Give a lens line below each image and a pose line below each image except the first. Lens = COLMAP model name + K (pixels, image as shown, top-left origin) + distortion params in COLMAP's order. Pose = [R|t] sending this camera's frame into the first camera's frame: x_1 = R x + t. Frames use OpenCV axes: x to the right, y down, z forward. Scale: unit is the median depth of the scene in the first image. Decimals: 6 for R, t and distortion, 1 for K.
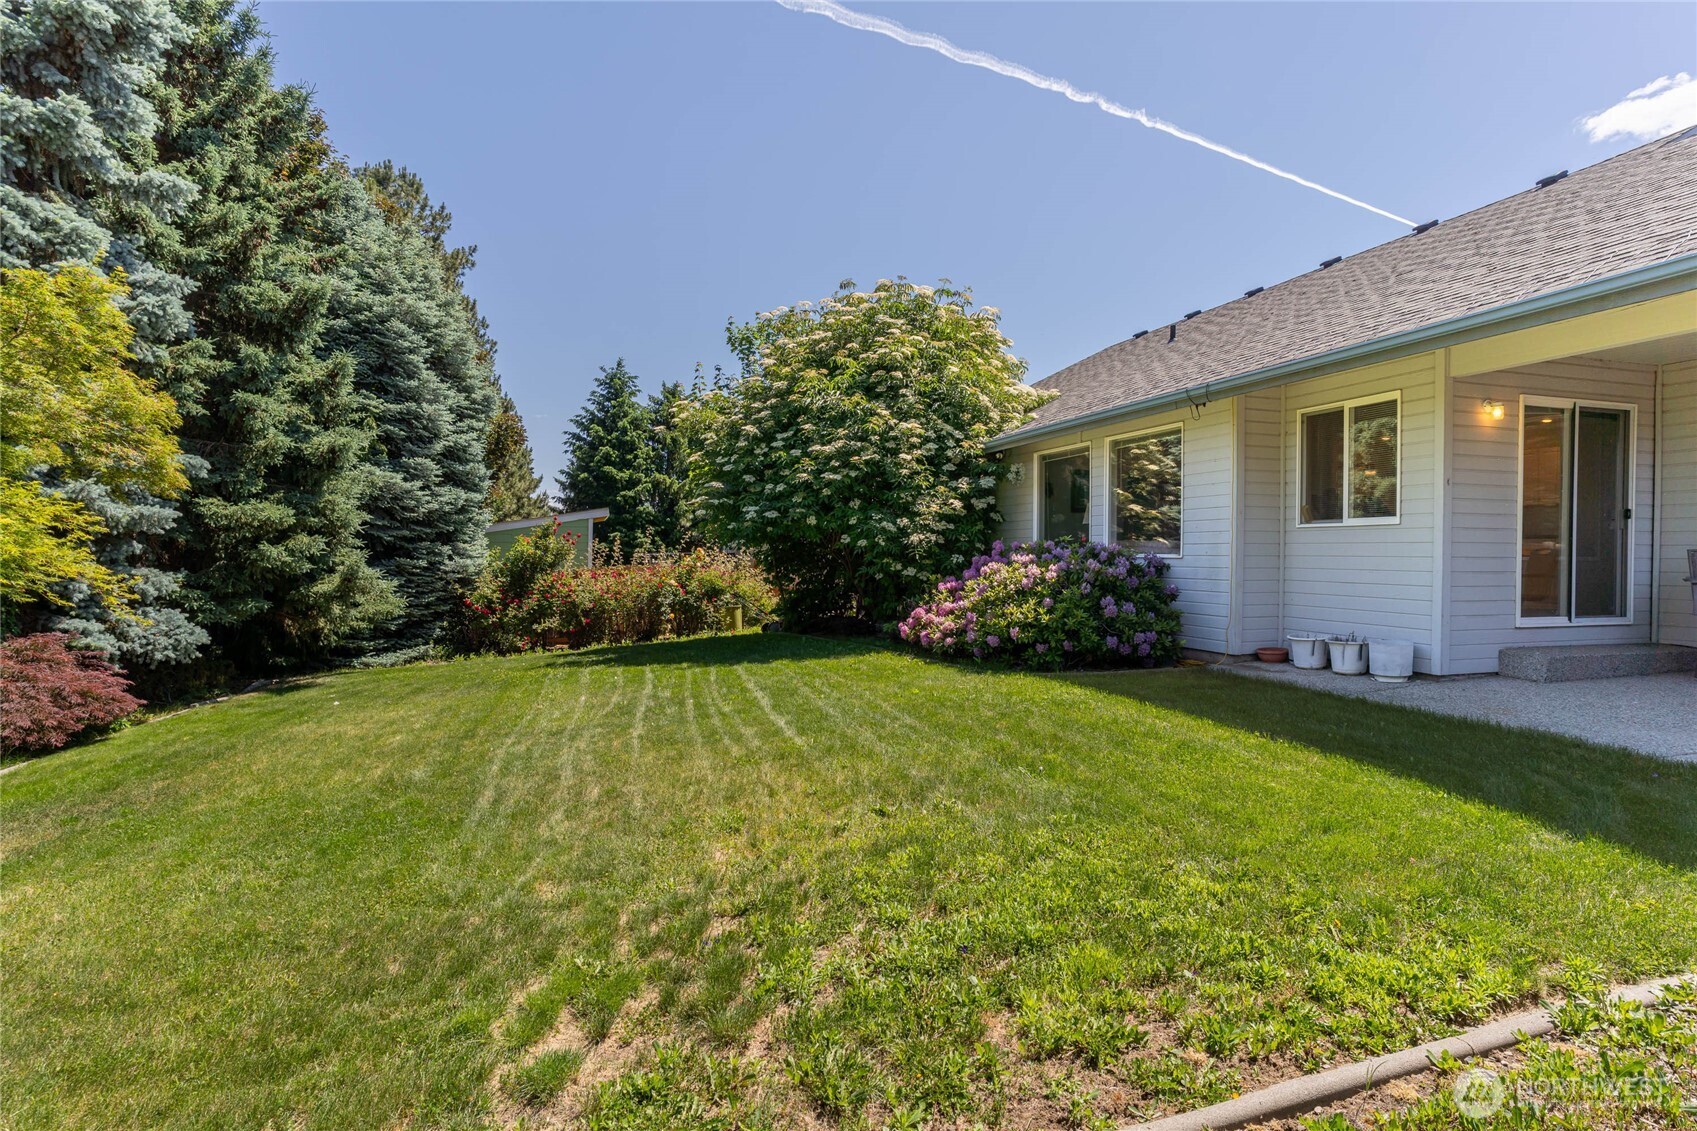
lens RADIAL K [[894.6, 0, 846.3], [0, 894.6, 569.3], [0, 0, 1]] dist [-0.067395, 0.041152]
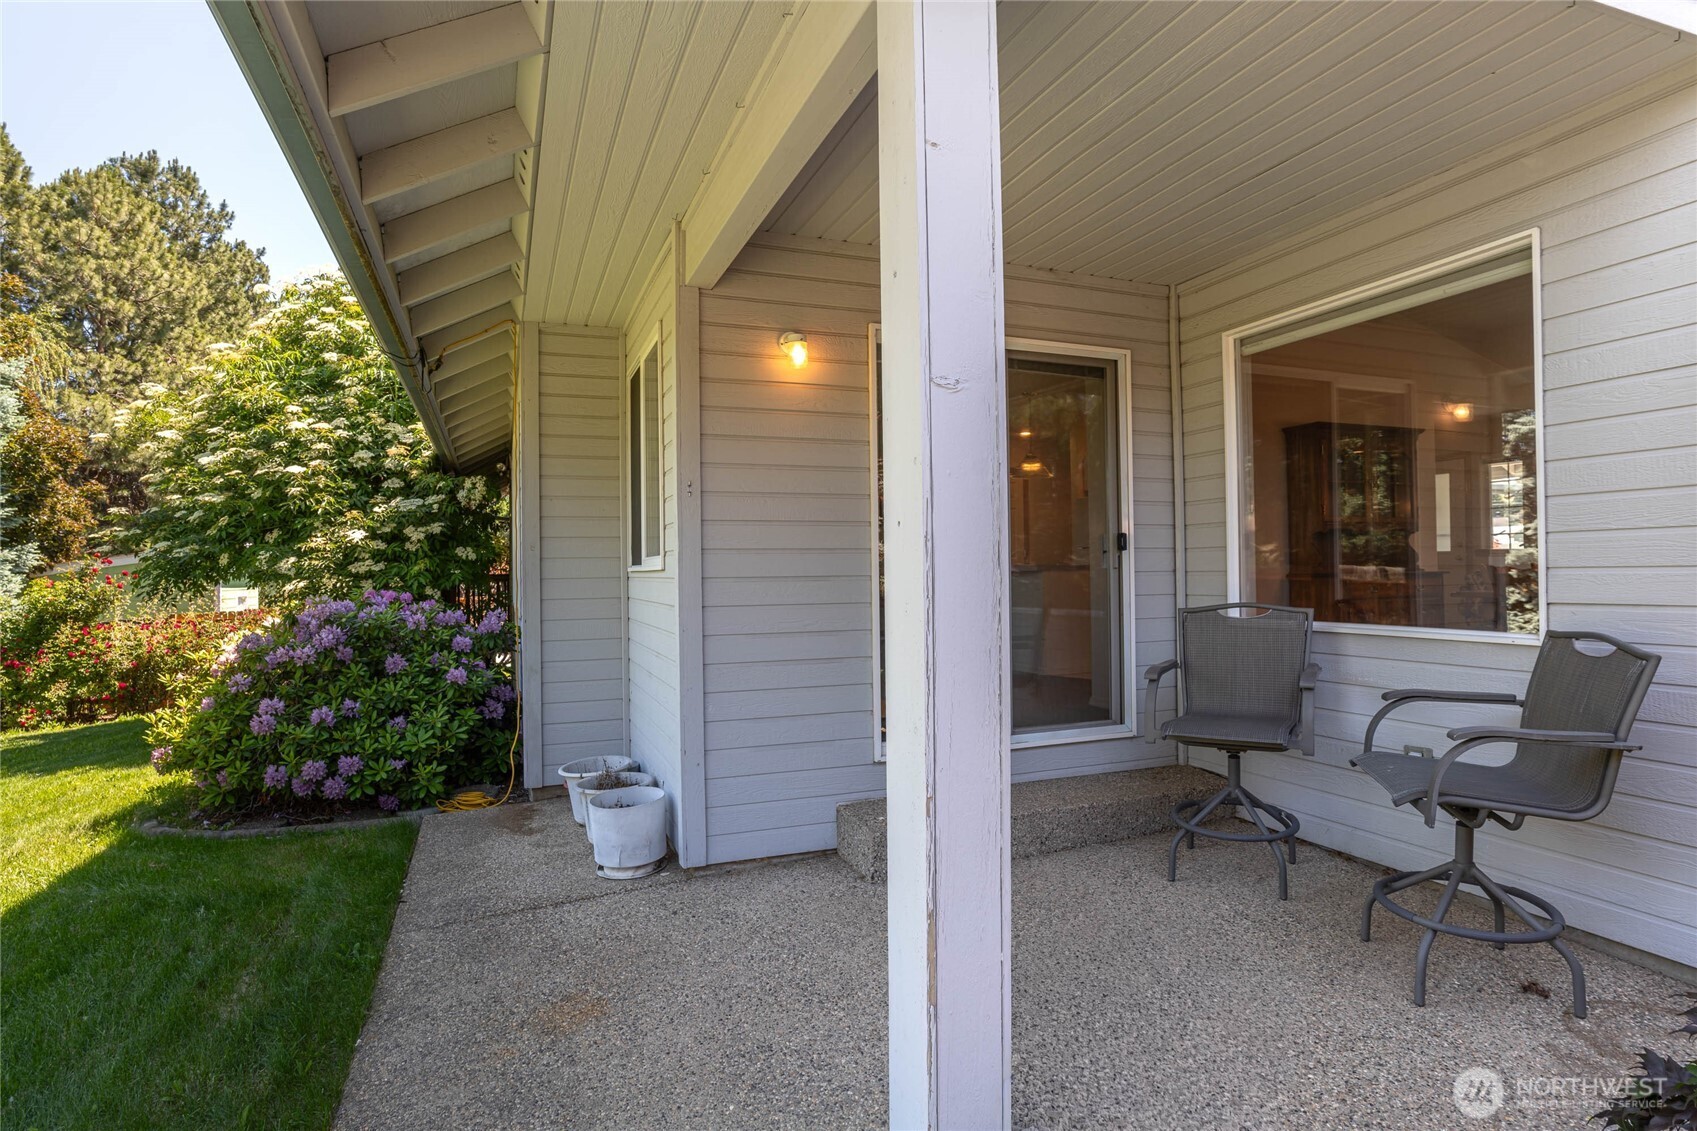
lens RADIAL K [[894.6, 0, 846.3], [0, 894.6, 569.3], [0, 0, 1]] dist [-0.067395, 0.041152]
pose [[0.998192, -0.017218, 0.057583, 0.685830], [0.018508, 0.999588, -0.021944, -0.036361], [-0.057181, 0.022970, 0.998100, 0.432305]]
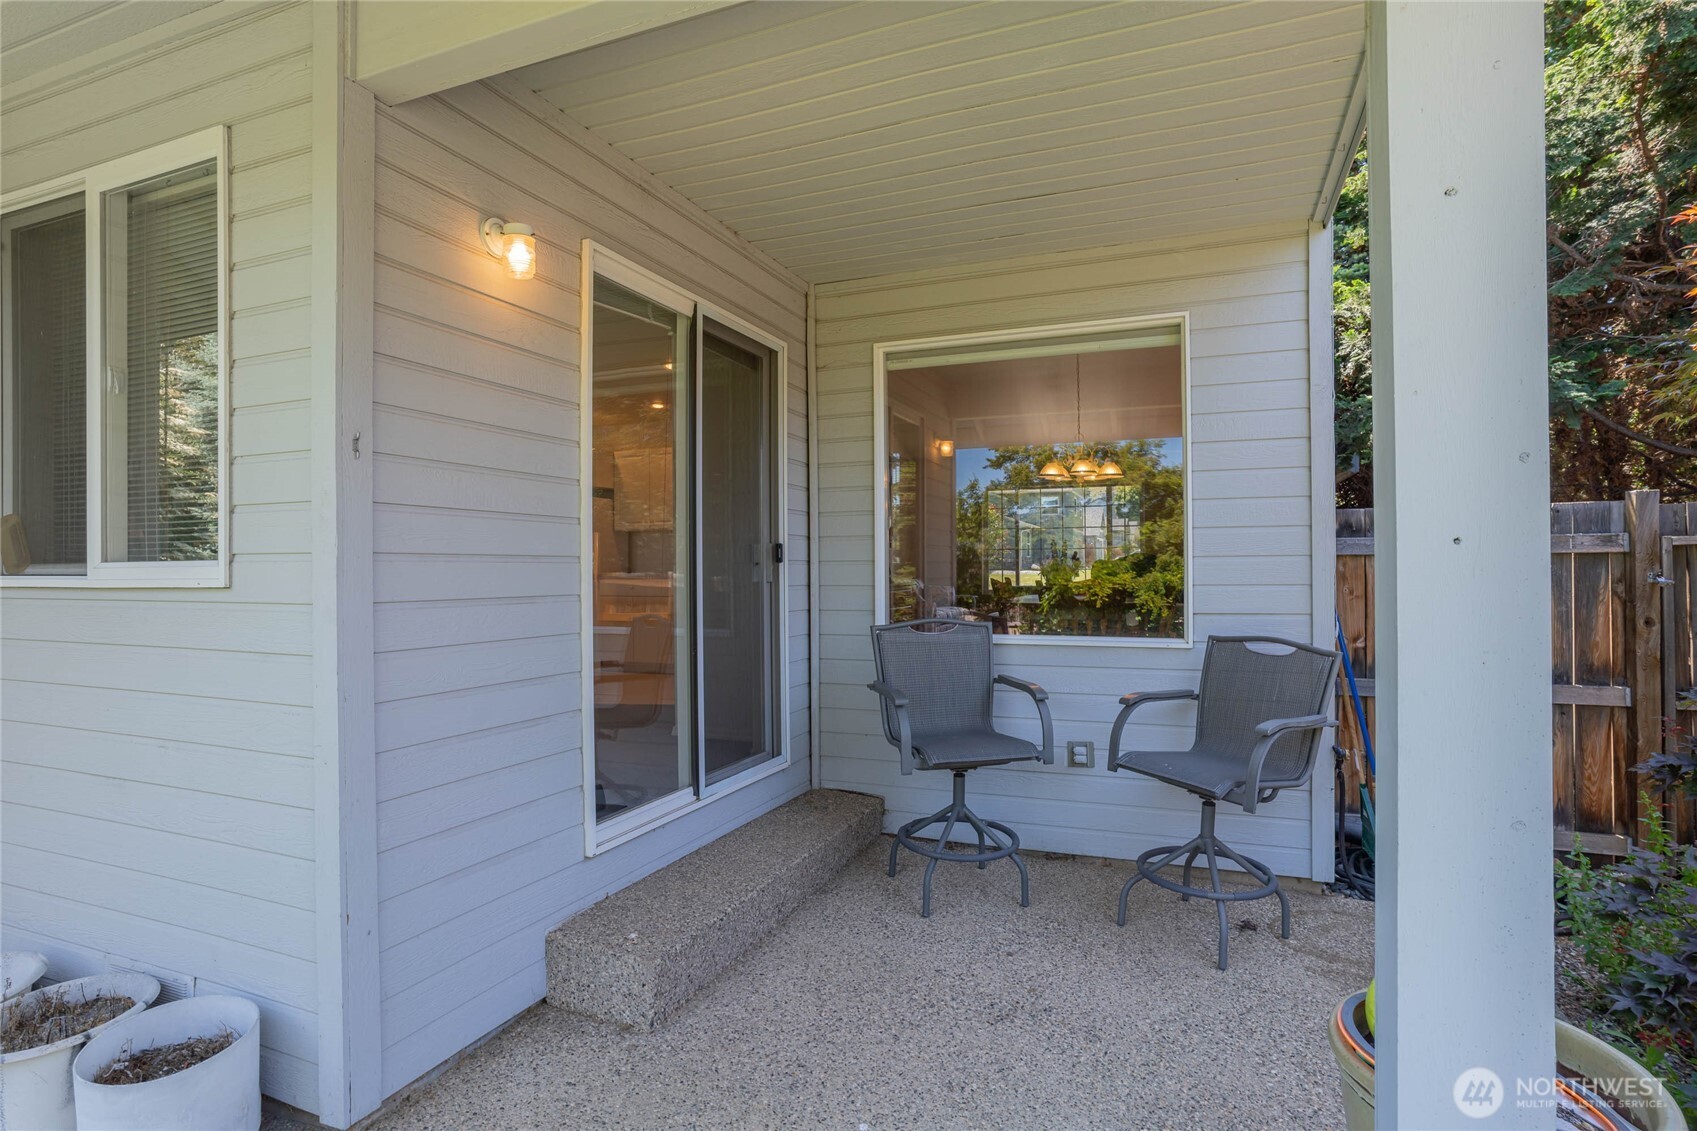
lens RADIAL K [[894.6, 0, 846.3], [0, 894.6, 569.3], [0, 0, 1]] dist [-0.067395, 0.041152]
pose [[0.641773, -0.007323, 0.766859, 0.521138], [0.023187, 0.999683, -0.009859, -0.048198], [-0.766544, 0.024108, 0.641740, 0.632631]]
